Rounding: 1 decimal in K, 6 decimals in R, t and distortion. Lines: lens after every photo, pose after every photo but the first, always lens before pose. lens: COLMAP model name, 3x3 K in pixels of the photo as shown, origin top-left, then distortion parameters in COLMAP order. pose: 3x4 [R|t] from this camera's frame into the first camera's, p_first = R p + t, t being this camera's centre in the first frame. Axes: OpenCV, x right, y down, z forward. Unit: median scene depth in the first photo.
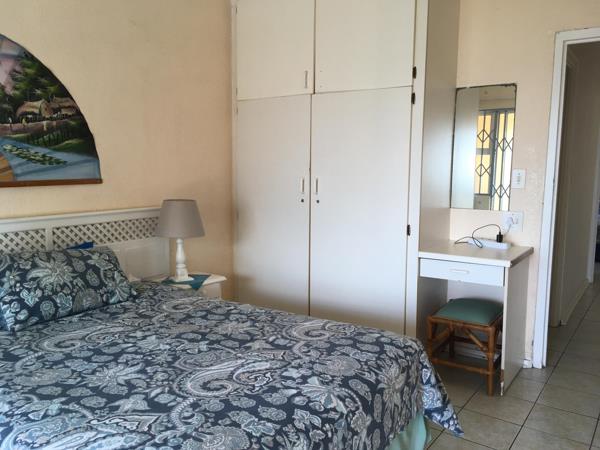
lens RADIAL K [[507.3, 0, 298.9], [0, 507.3, 229.5], [0, 0, 1]] dist [0.068100, -0.072711]
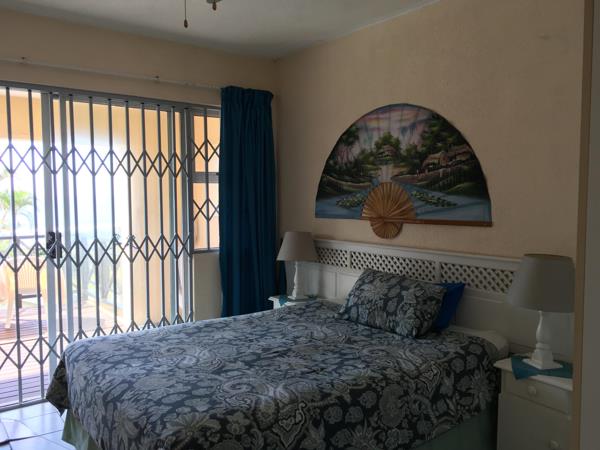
lens RADIAL K [[507.3, 0, 298.9], [0, 507.3, 229.5], [0, 0, 1]] dist [0.068100, -0.072711]
pose [[-0.306580, 0.051192, -0.950467, 0.704753], [-0.130731, 0.986825, 0.095318, -0.146891], [0.942825, 0.153478, -0.295848, 1.075923]]
